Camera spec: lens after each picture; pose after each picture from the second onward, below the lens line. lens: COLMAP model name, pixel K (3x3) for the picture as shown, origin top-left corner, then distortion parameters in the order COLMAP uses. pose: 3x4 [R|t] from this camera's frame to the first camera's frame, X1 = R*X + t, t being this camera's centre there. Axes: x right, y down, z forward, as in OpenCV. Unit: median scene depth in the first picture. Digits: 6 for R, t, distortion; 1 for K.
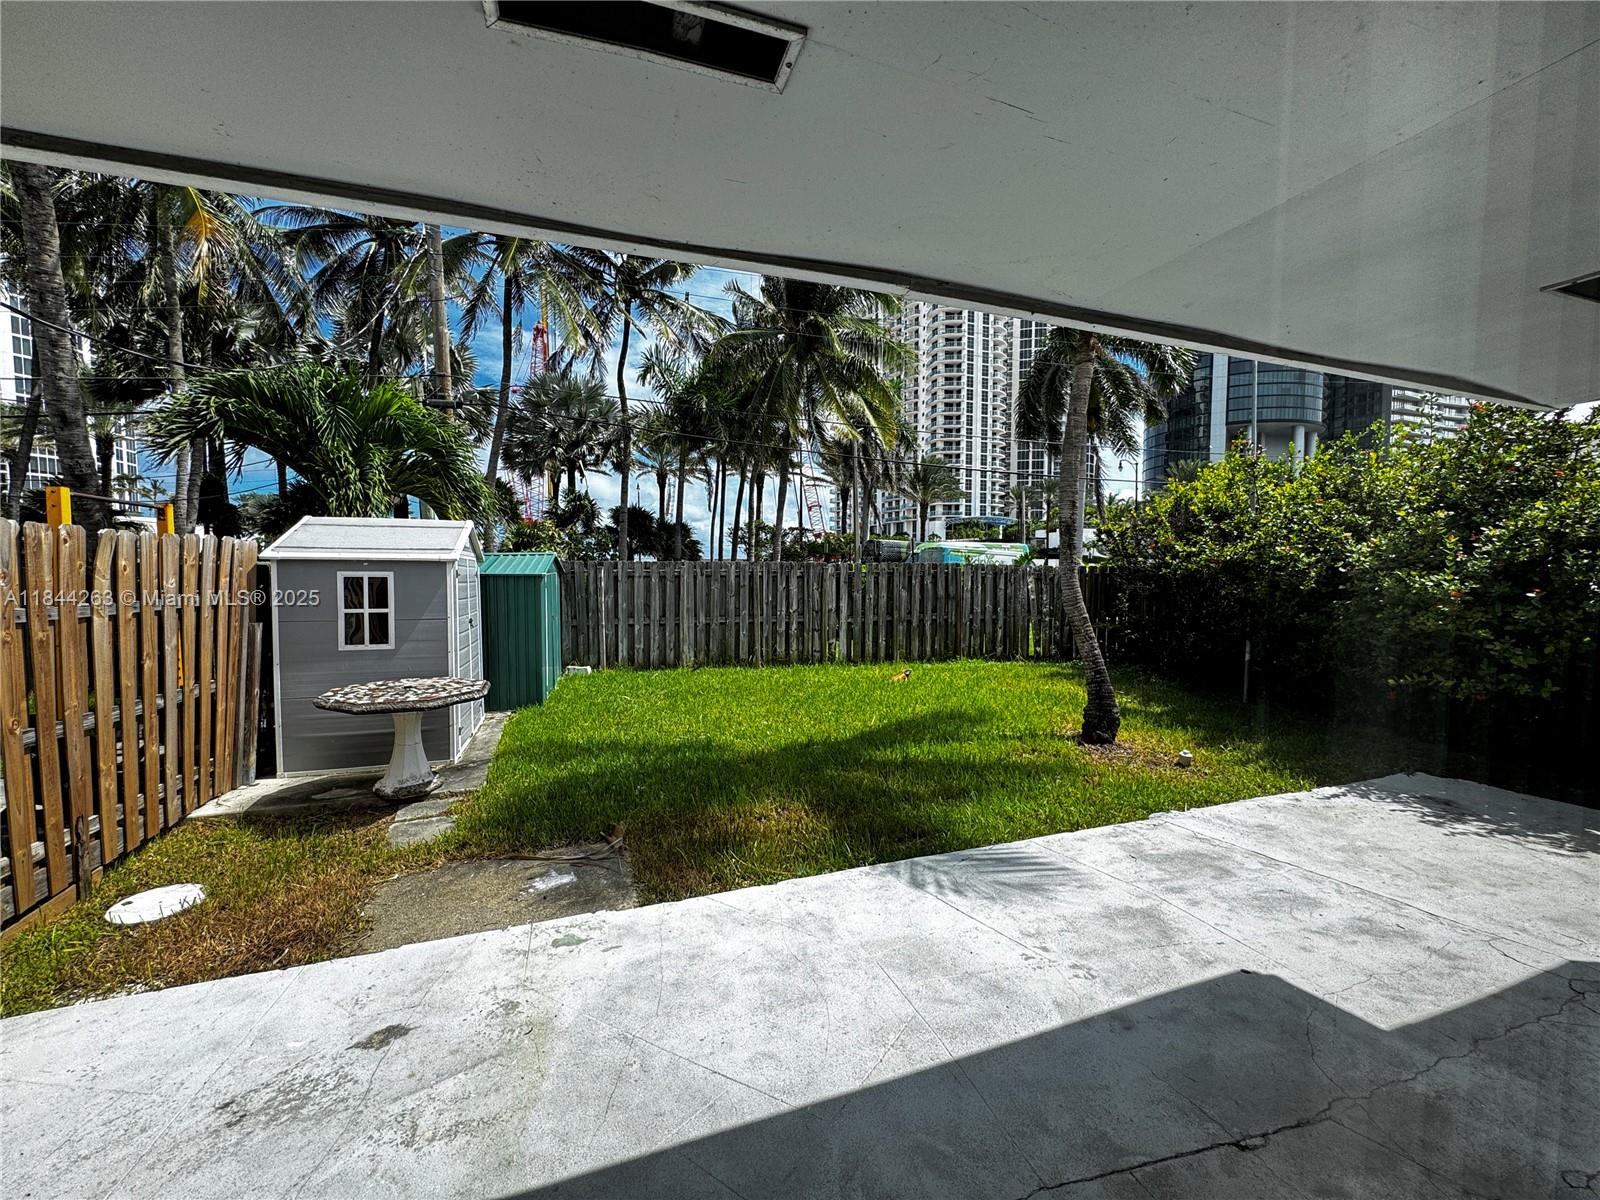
lens RADIAL K [[643.1, 0, 798.3], [0, 643.1, 594.6], [0, 0, 1]] dist [-0.003317, 0.000318]
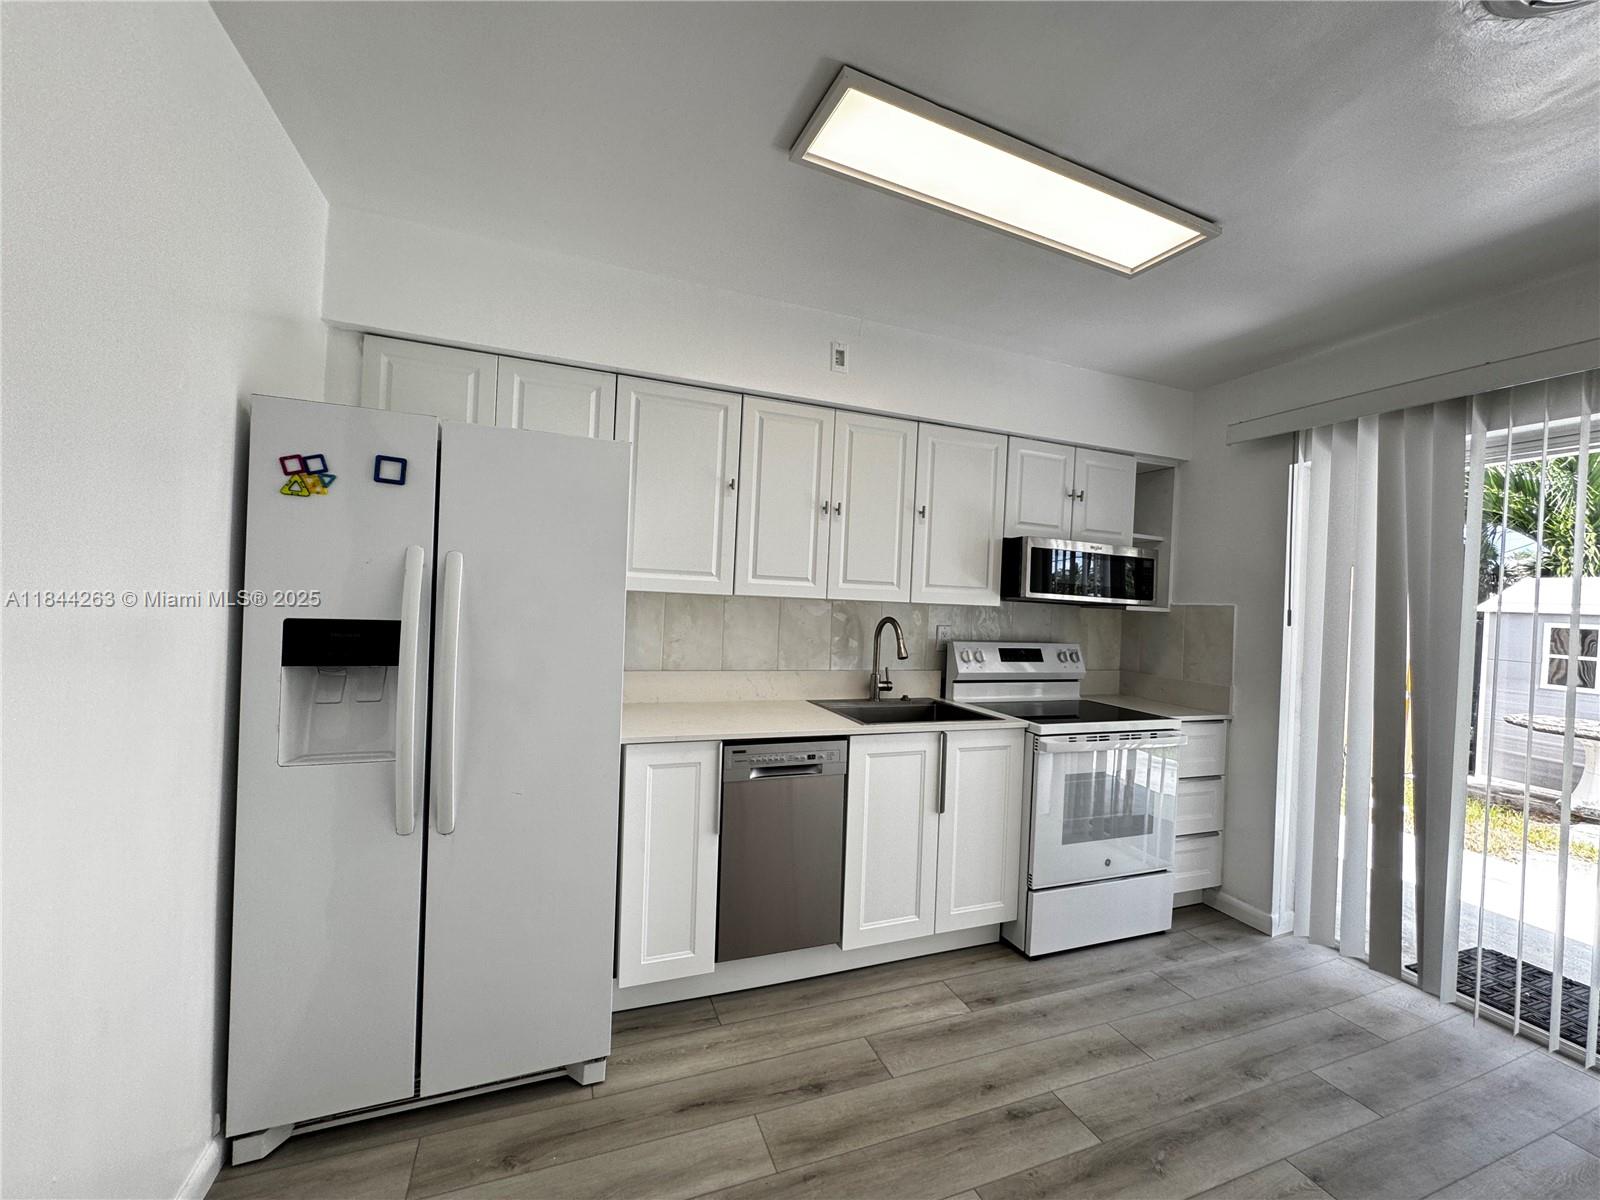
lens RADIAL K [[643.1, 0, 798.2], [0, 643.1, 598.4], [0, 0, 1]] dist [-0.003317, 0.000318]
pose [[0.017681, 0.004351, -0.999834, 0.488153], [-0.088095, 0.996108, 0.002777, 0.041260], [0.995955, 0.088032, 0.017995, -0.449880]]
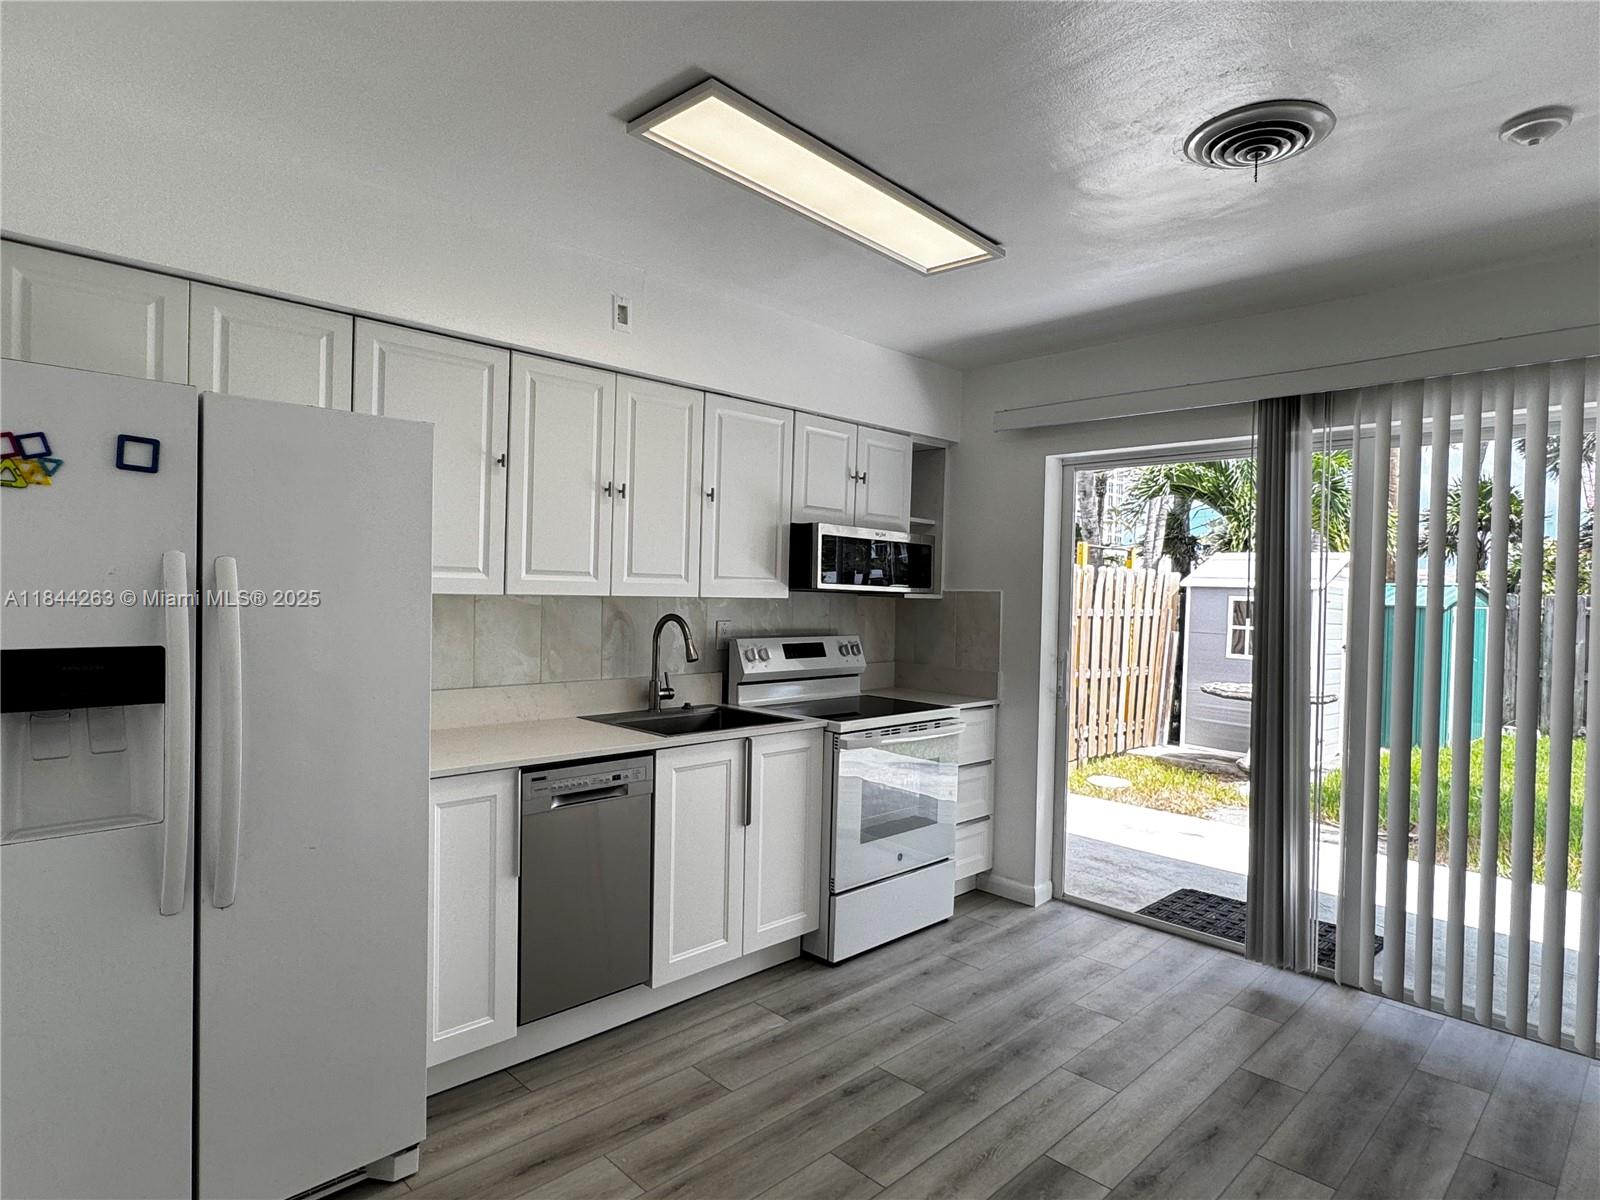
lens RADIAL K [[898.5, 0, 792.9], [0, 898.5, 600.4], [0, 0, 1]] dist [-0.003577, 0.000166]
pose [[0.411352, 0.026195, -0.911100, 0.588450], [-0.067374, 0.997726, -0.001733, 0.036603], [0.908983, 0.062097, 0.412181, -0.561164]]
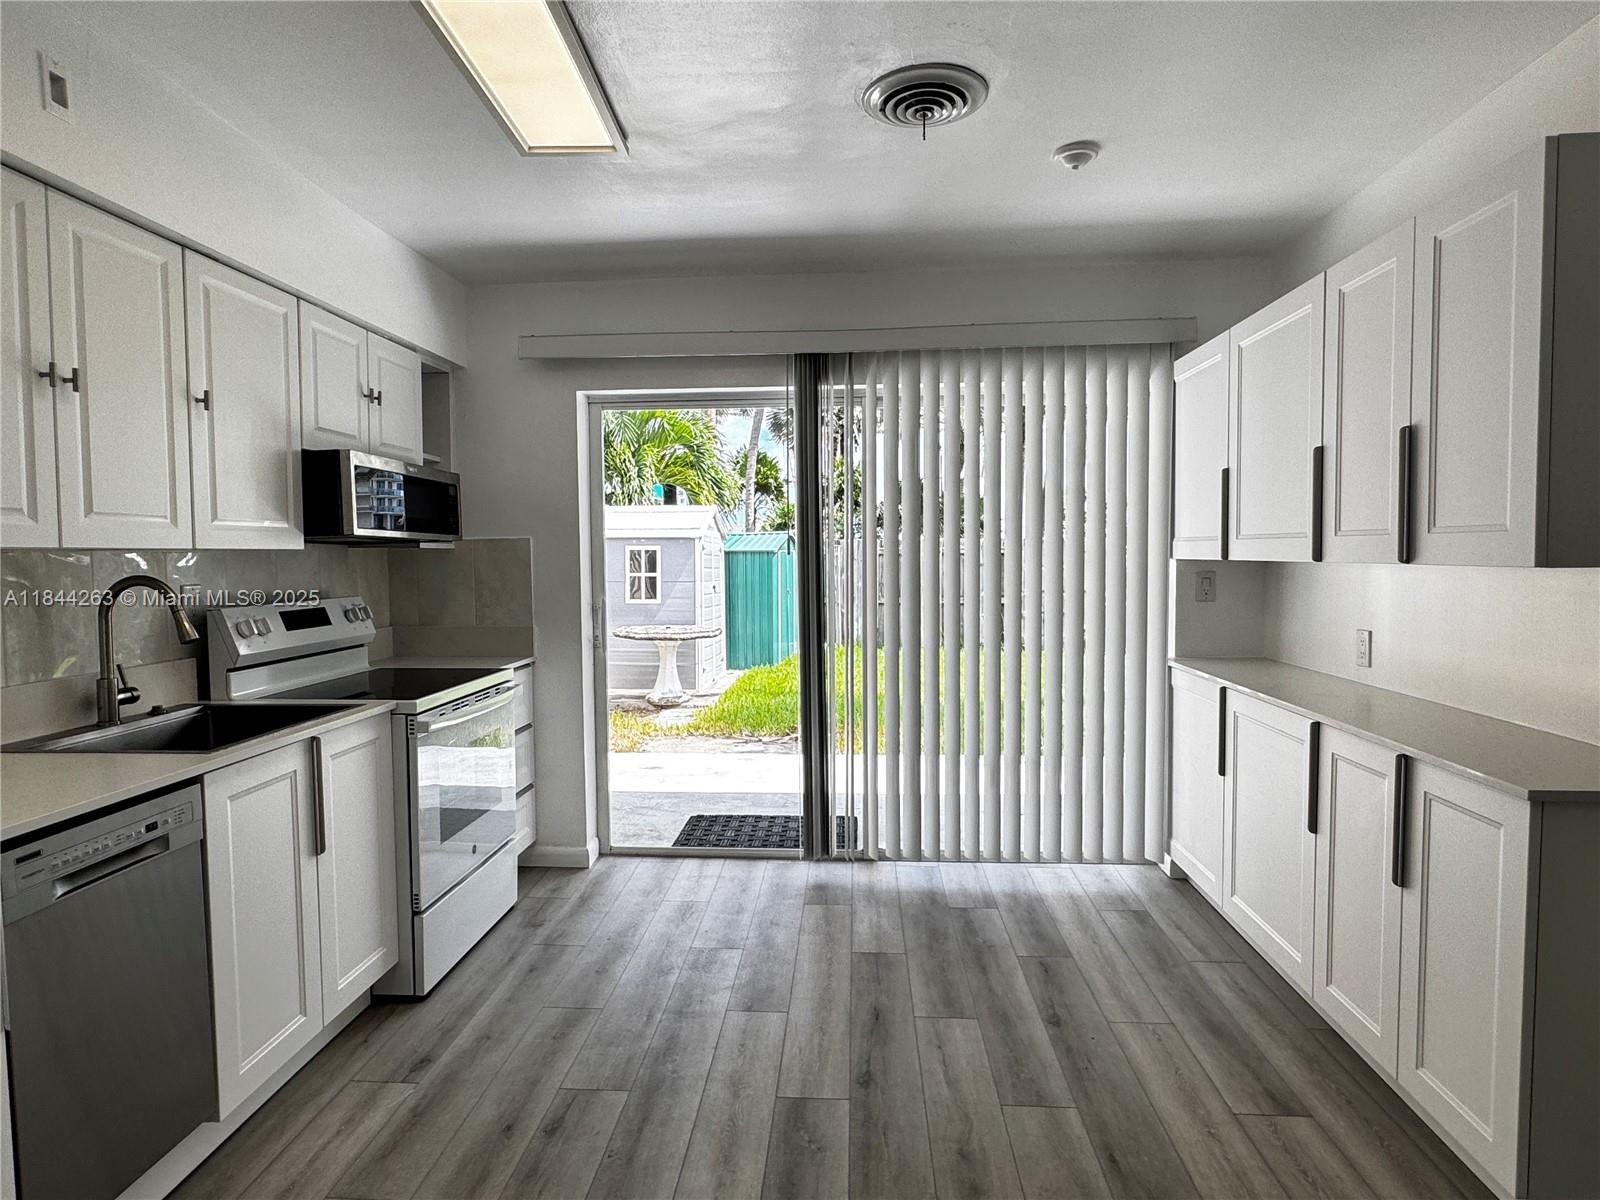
lens RADIAL K [[898.5, 0, 795.1], [0, 898.5, 597.8], [0, 0, 1]] dist [-0.003577, 0.000166]
pose [[0.914885, 0.016934, -0.403360, 0.413268], [-0.014087, 0.999851, 0.010025, 0.054271], [0.403469, -0.003490, 0.914987, -0.648394]]
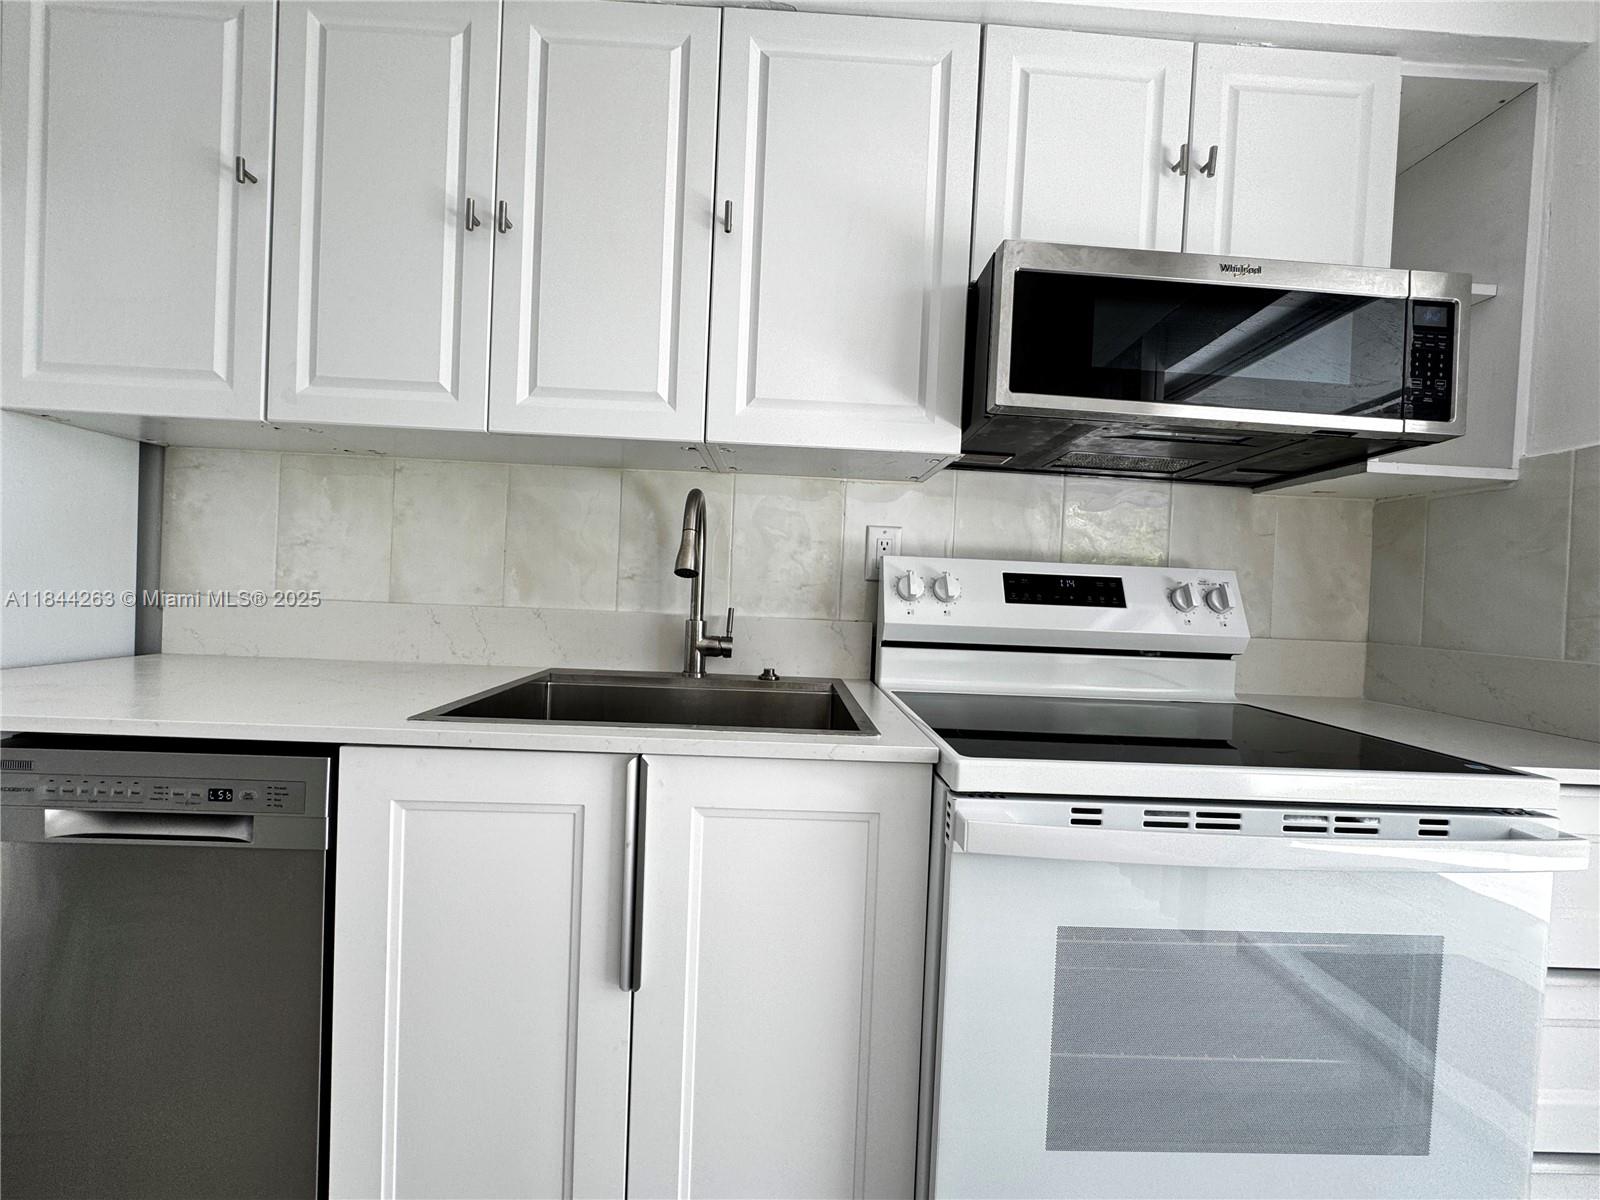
lens RADIAL K [[643.1, 0, 795.0], [0, 643.1, 597.8], [0, 0, 1]] dist [-0.003317, 0.000318]
pose [[-0.310740, 0.001898, -0.950493, 0.143947], [-0.084829, 0.995952, 0.029721, 0.085041], [0.946702, 0.089865, -0.309321, -0.232740]]
